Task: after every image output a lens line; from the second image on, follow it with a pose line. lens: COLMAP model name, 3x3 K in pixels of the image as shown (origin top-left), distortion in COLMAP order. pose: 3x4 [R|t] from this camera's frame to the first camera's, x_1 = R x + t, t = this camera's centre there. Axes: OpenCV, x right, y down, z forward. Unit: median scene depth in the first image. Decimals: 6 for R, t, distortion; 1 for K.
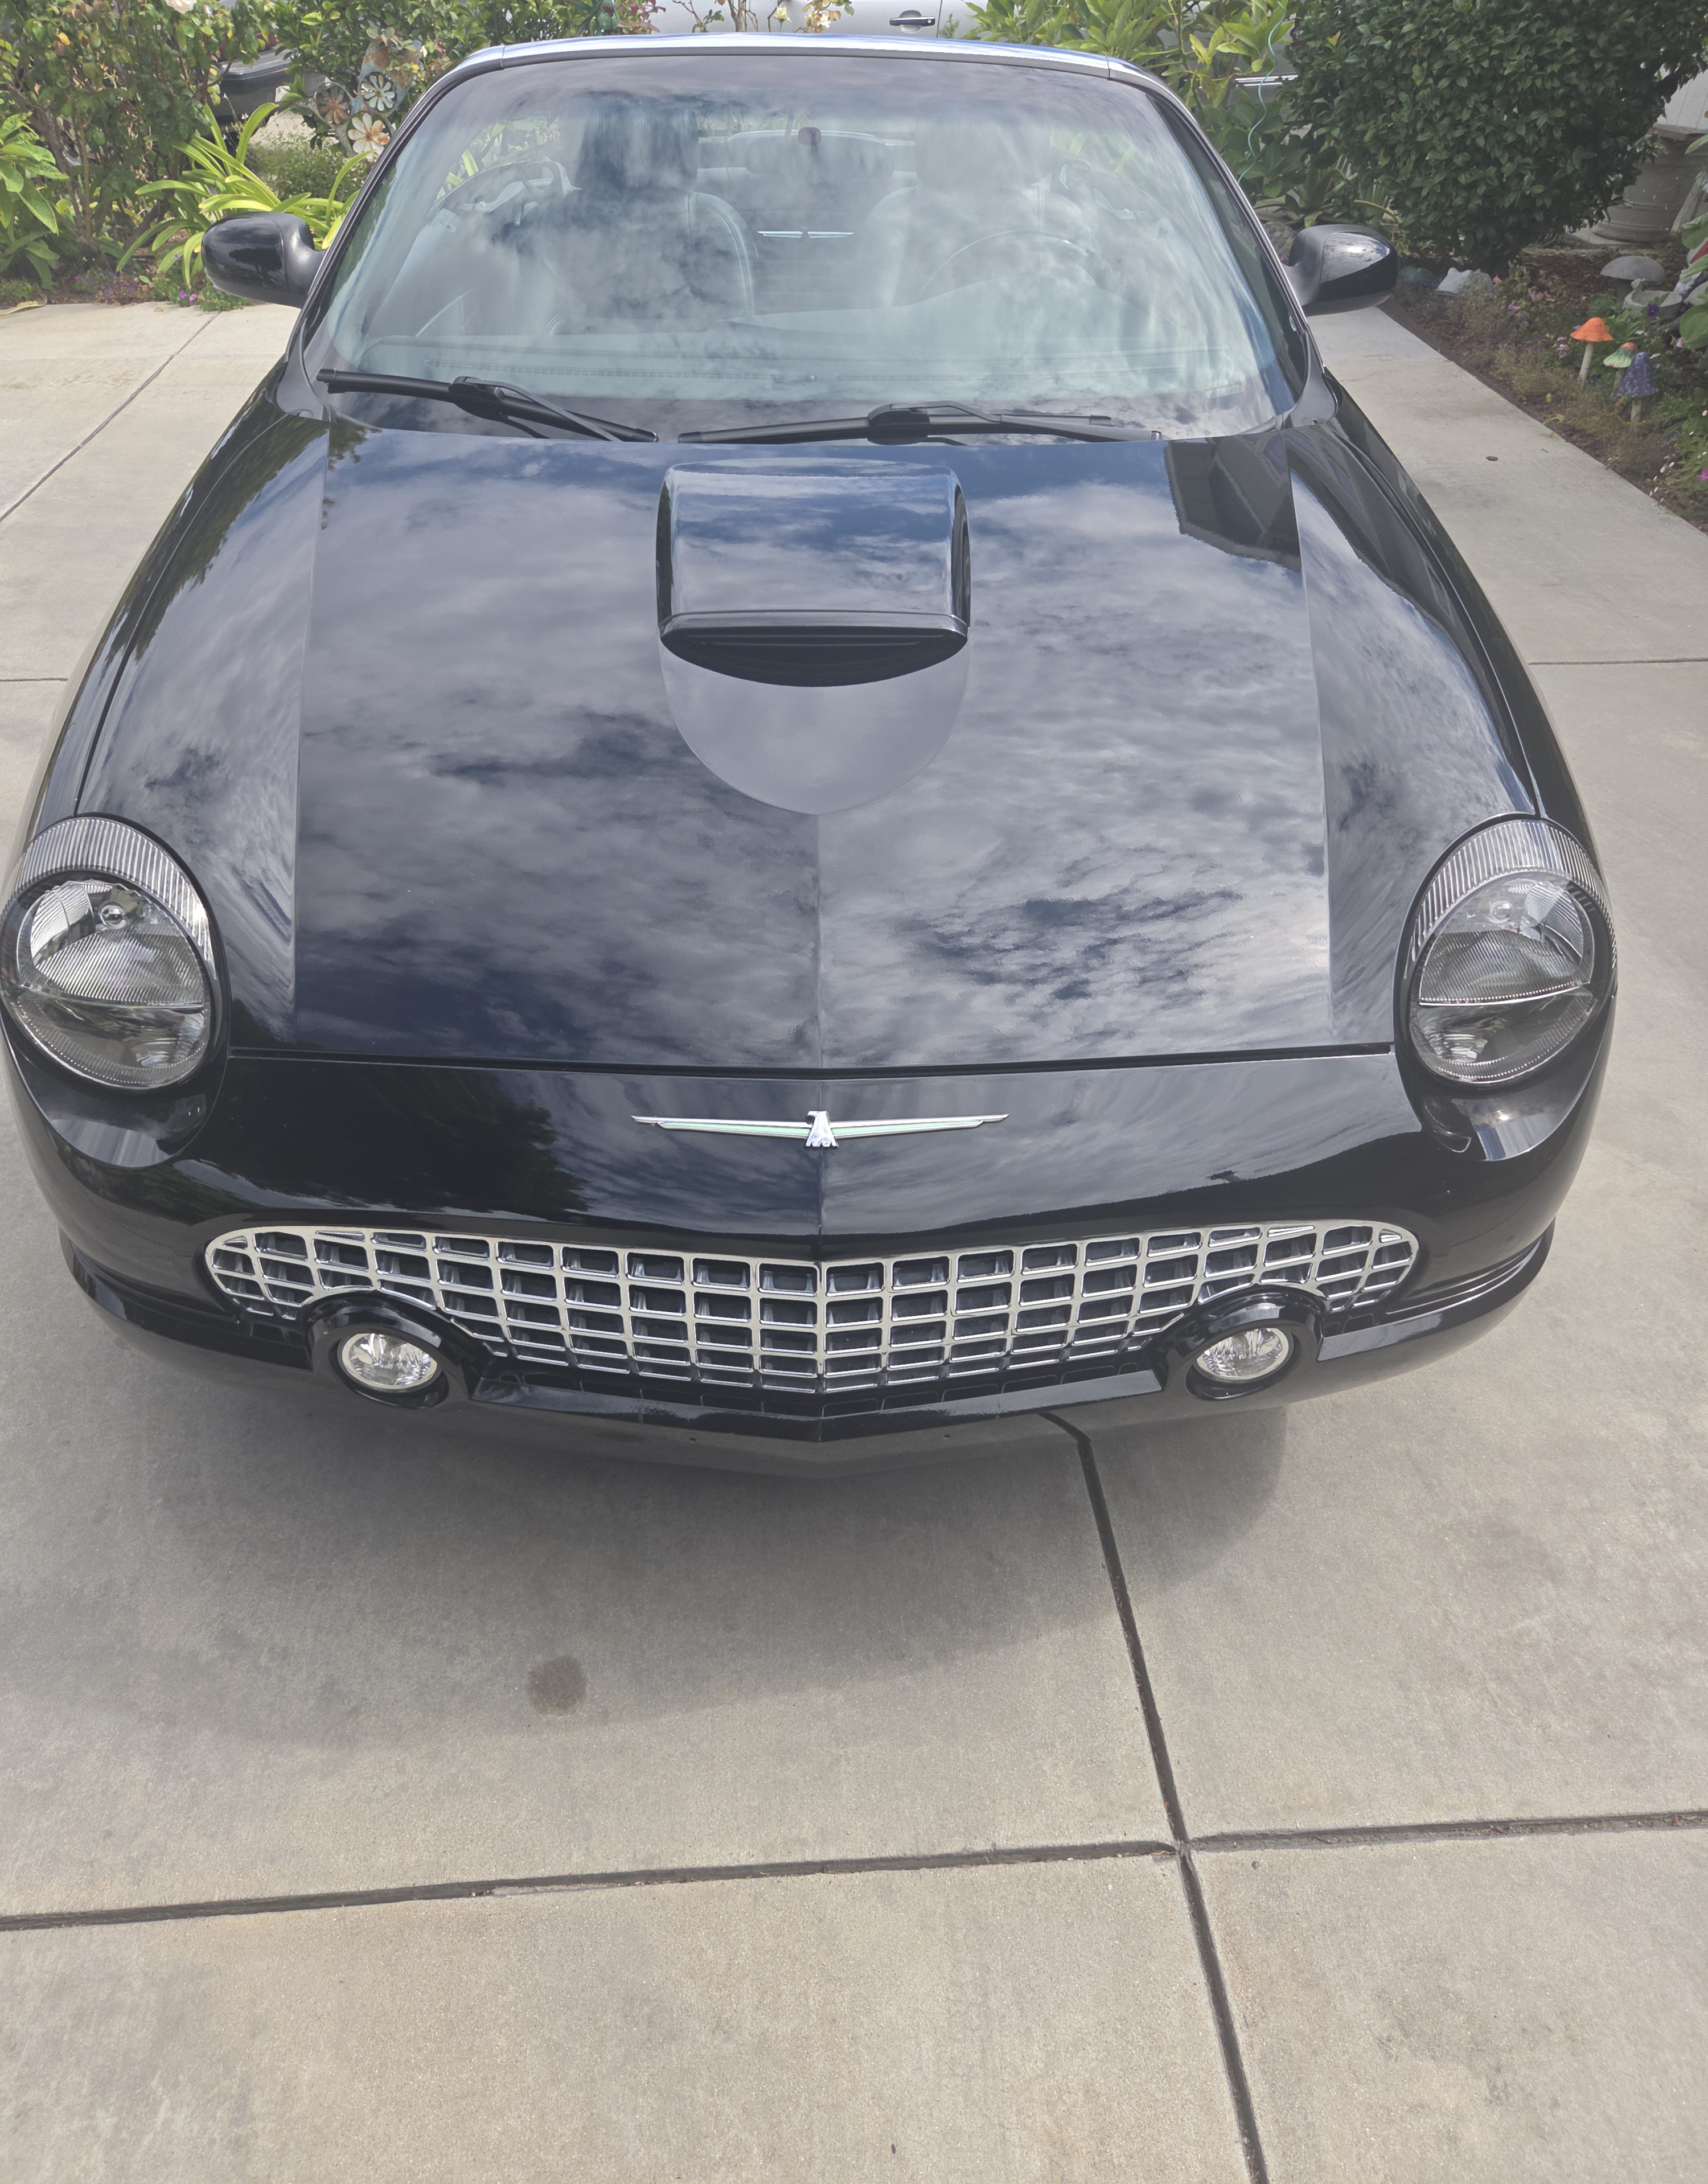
lens RADIAL K [[1534.2, 0, 841.2], [0, 1534.2, 1043.1], [0, 0, 1]] dist [0.043103, -0.029699]
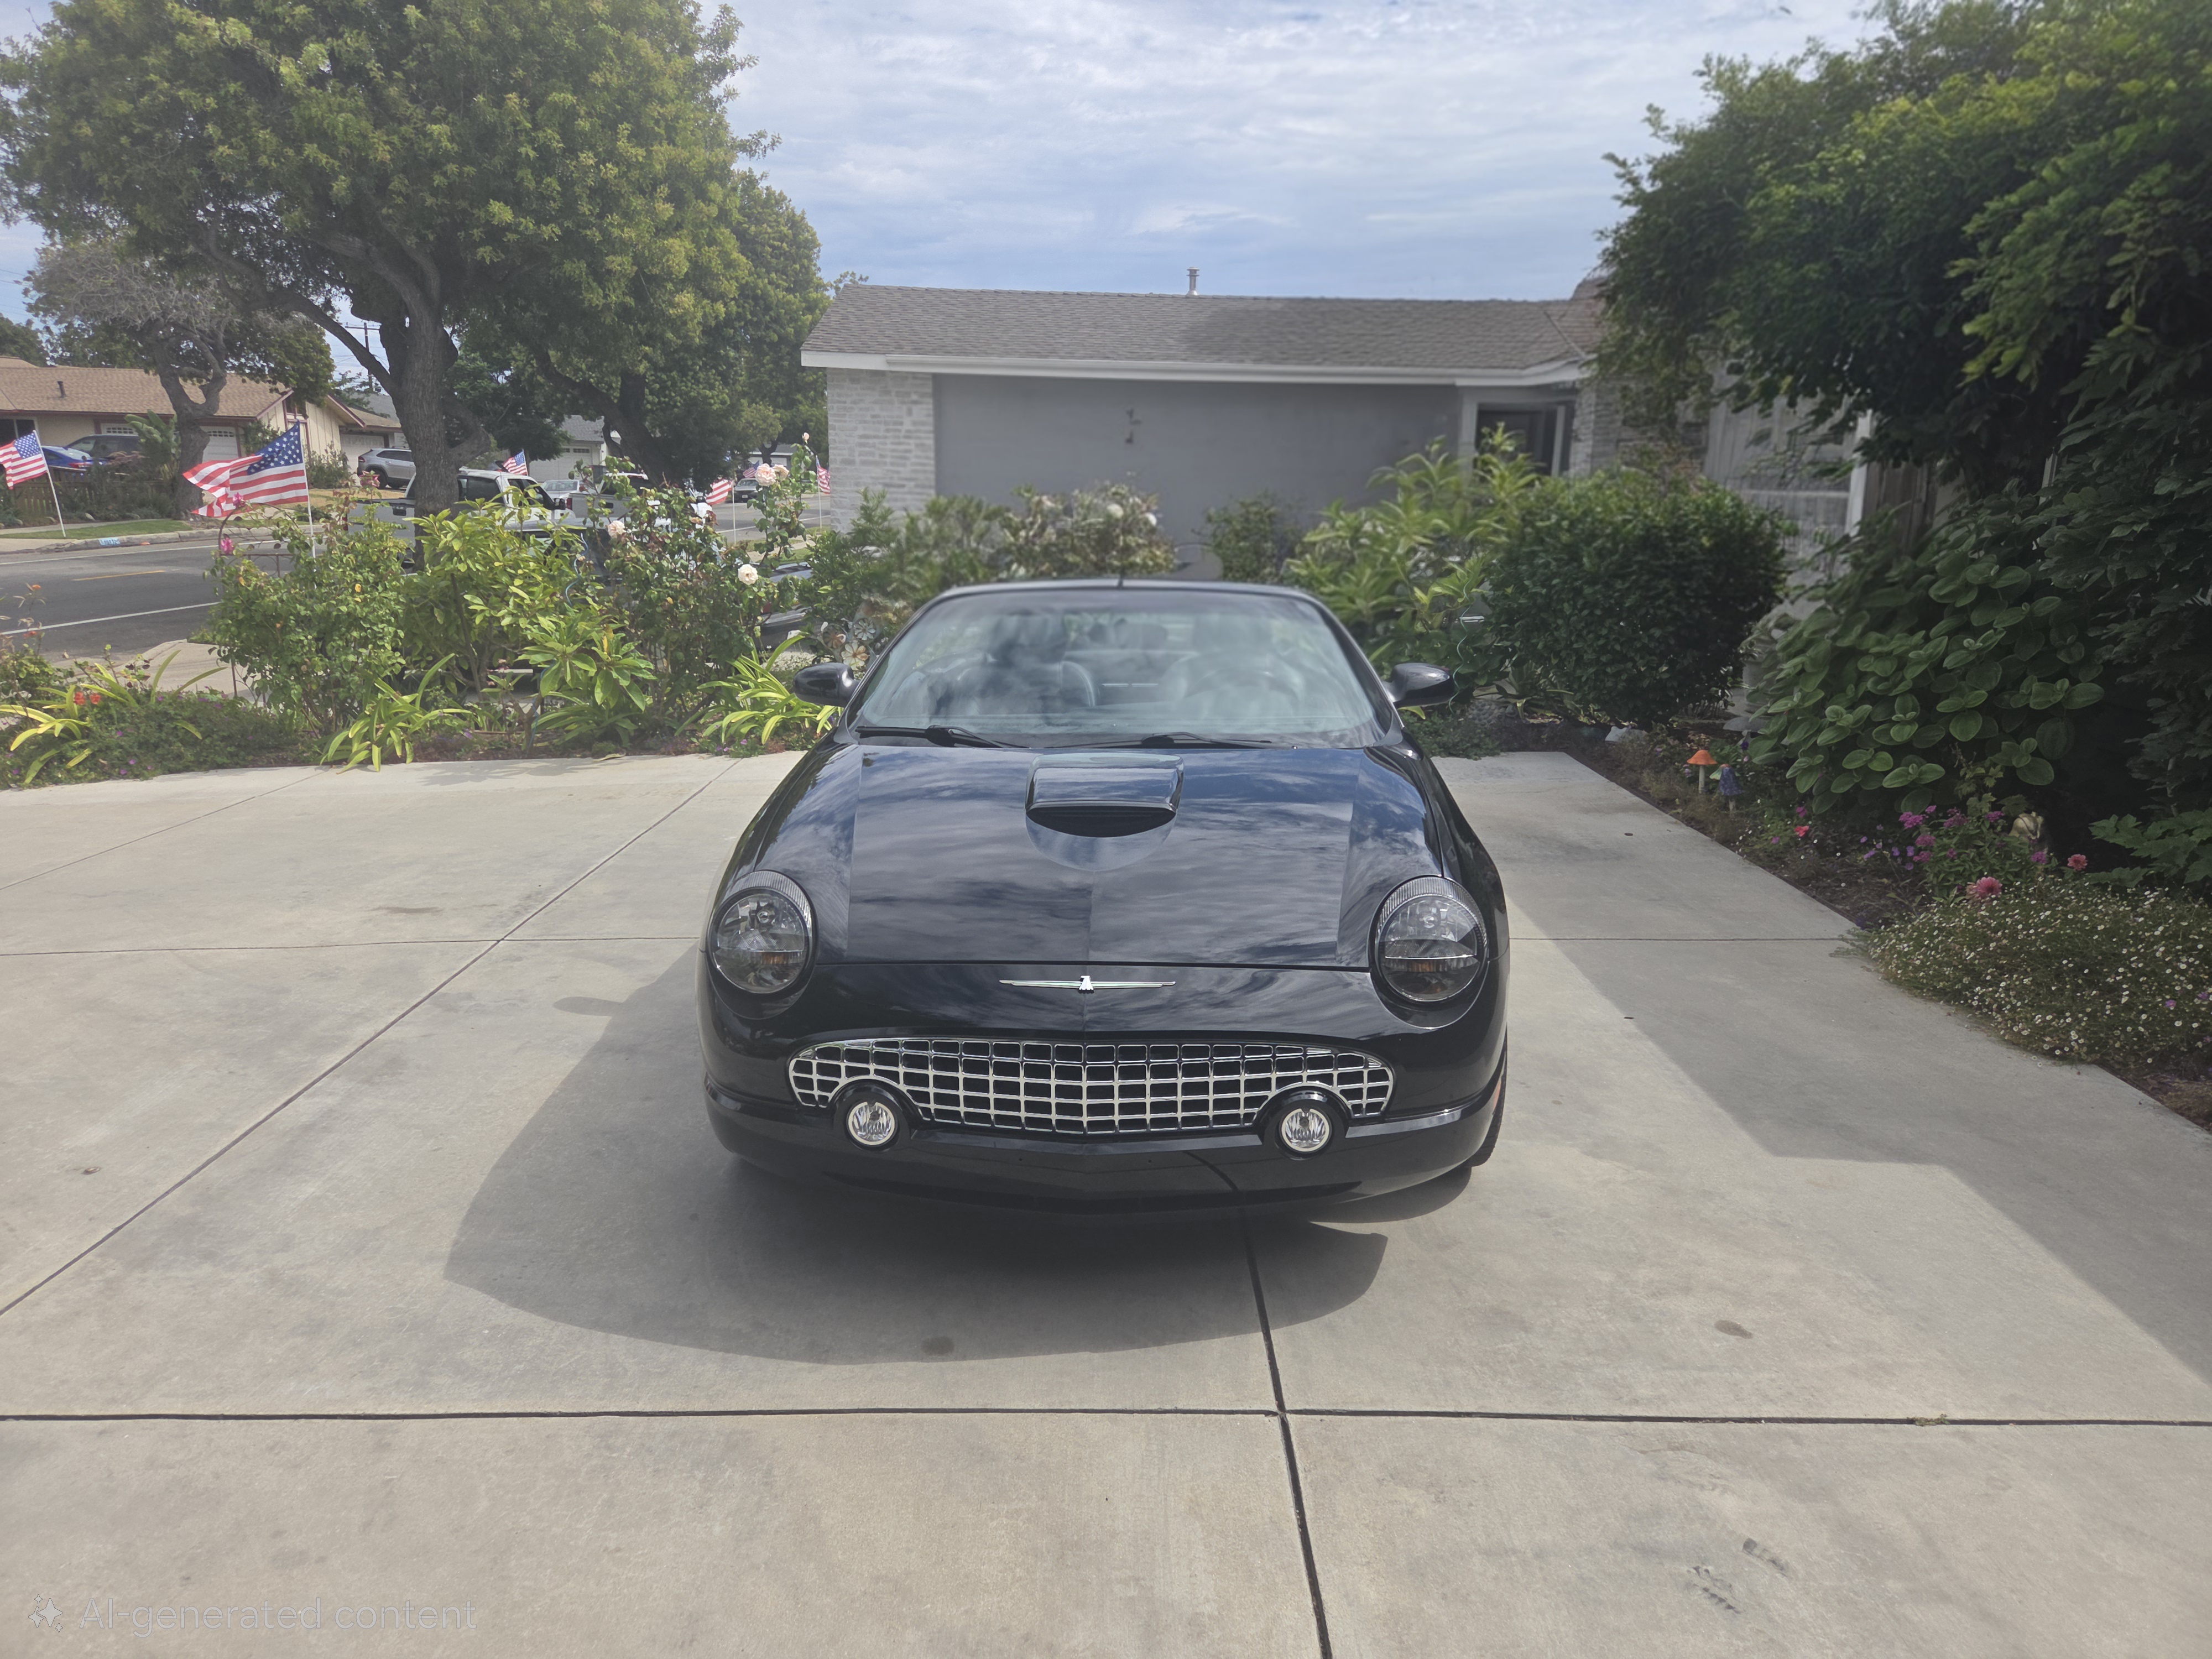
lens RADIAL K [[1467.1, 0, 1092.8], [0, 1467.1, 824.6], [0, 0, 1]] dist [0.065114, -0.045870]
pose [[0.996949, -0.000257, -0.078057, 0.119867], [-0.032173, 0.909746, -0.413917, 0.541516], [0.071119, 0.415165, 0.906962, -0.740001]]
